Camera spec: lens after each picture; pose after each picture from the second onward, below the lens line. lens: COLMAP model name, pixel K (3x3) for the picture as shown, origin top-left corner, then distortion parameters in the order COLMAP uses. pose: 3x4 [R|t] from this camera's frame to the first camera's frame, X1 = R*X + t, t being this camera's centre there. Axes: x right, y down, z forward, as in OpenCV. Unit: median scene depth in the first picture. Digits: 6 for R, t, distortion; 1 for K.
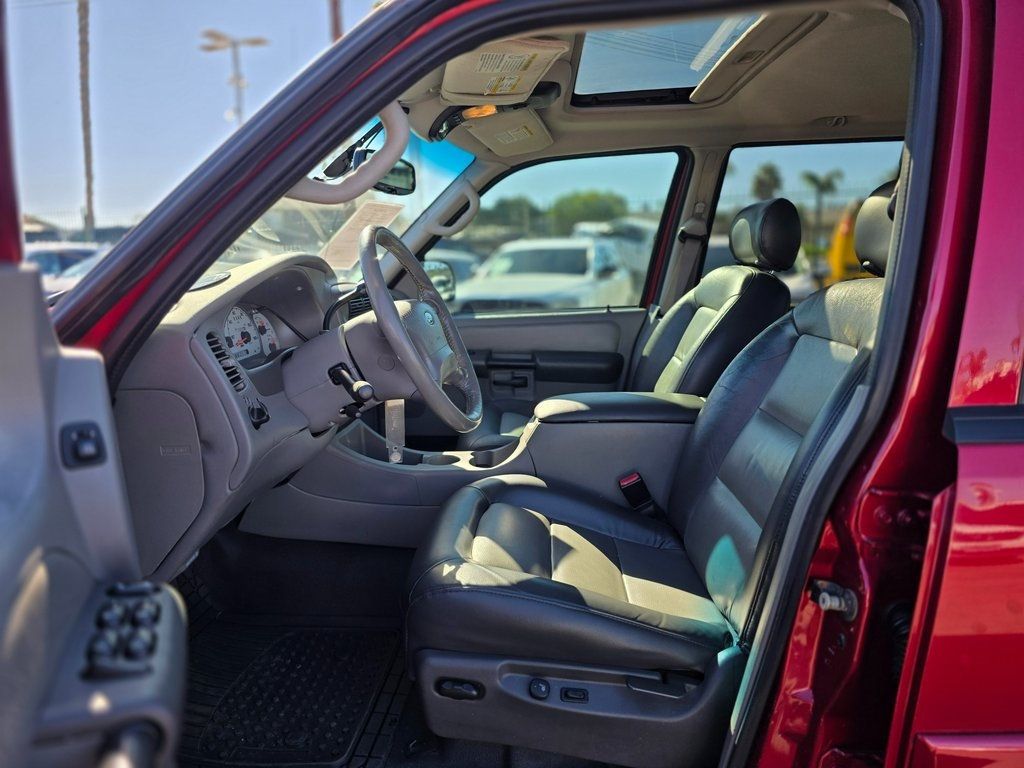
lens RADIAL K [[698.5, 0, 515.1], [0, 698.5, 389.3], [0, 0, 1]] dist [0.021112, -0.022812]
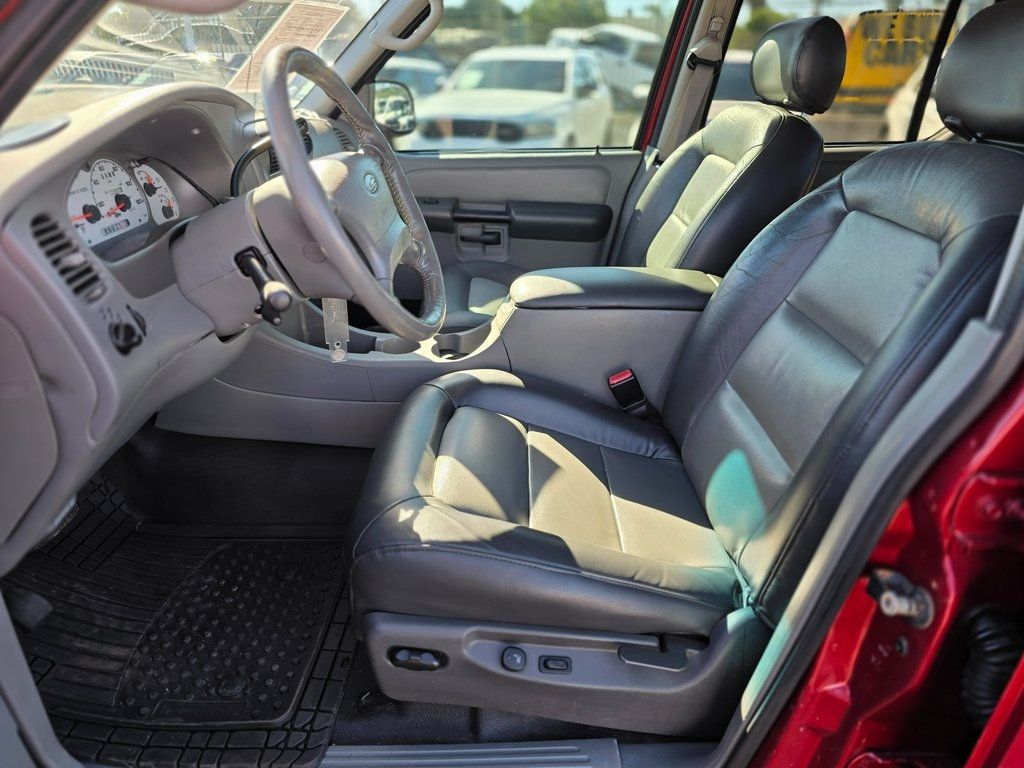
lens RADIAL K [[698.5, 0, 518.3], [0, 698.5, 383.5], [0, 0, 1]] dist [0.021112, -0.022812]
pose [[0.998759, 0.007186, 0.049283, -0.002877], [-0.018535, 0.972088, 0.233885, -0.070491], [-0.046227, -0.234508, 0.971014, 0.220227]]
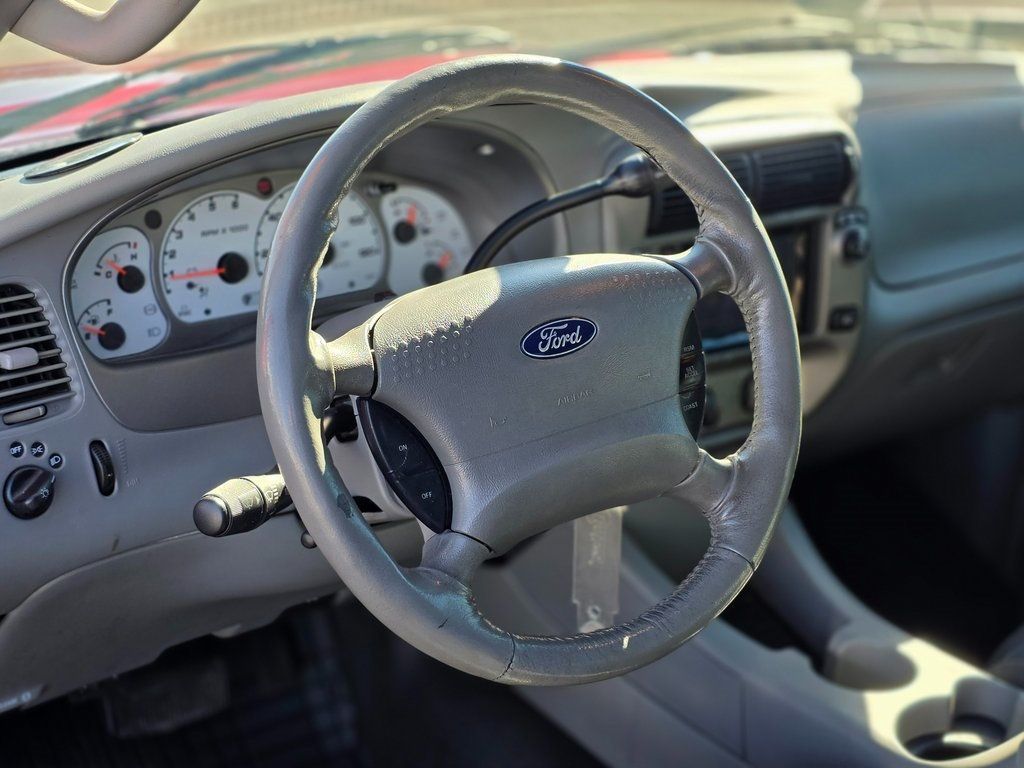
lens RADIAL K [[1628.7, 0, 514.5], [0, 1628.7, 385.5], [0, 0, 1]] dist [-0.045868, 0.000000]
pose [[0.640842, 0.291757, -0.710070, 0.432616], [-0.175948, 0.956164, 0.234079, -0.255316], [0.747238, -0.025072, 0.664084, 0.429782]]
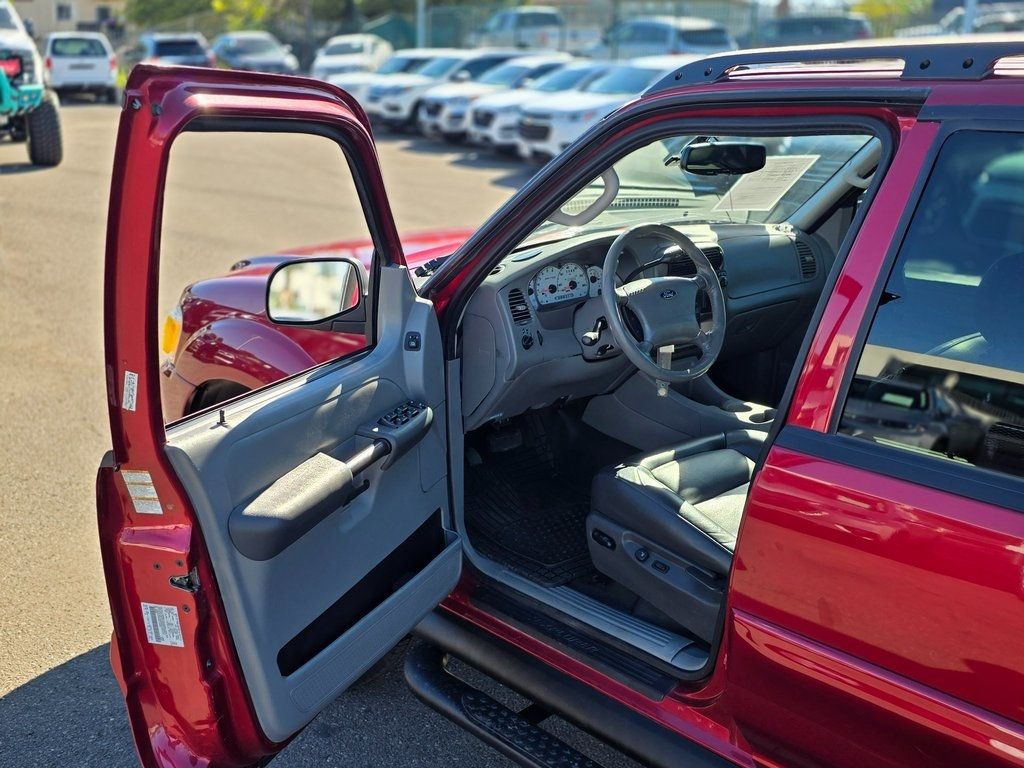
lens RADIAL K [[1117.3, 0, 507.3], [0, 1117.3, 383.3], [0, 0, 1]] dist [0.128994, 0.000000]
pose [[0.717364, 0.224836, -0.659422, 1.106627], [-0.160194, 0.974366, 0.157949, -0.223447], [0.678032, -0.007672, 0.734993, -0.807099]]
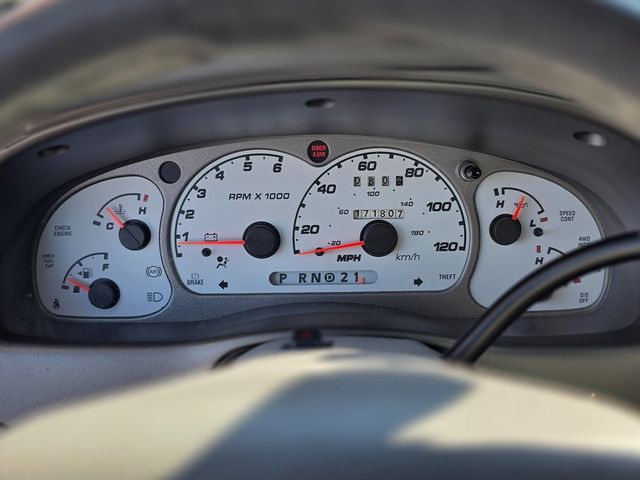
lens RADIAL K [[855.1, 0, 320.1], [0, 855.1, 239.8], [0, 0, 1]] dist [0.001571, 0.000000]
pose [[0.041735, 0.375625, -0.925832, 0.017557], [-0.176117, 0.914895, 0.363248, -0.229910], [0.983484, 0.147895, 0.104337, 0.939255]]
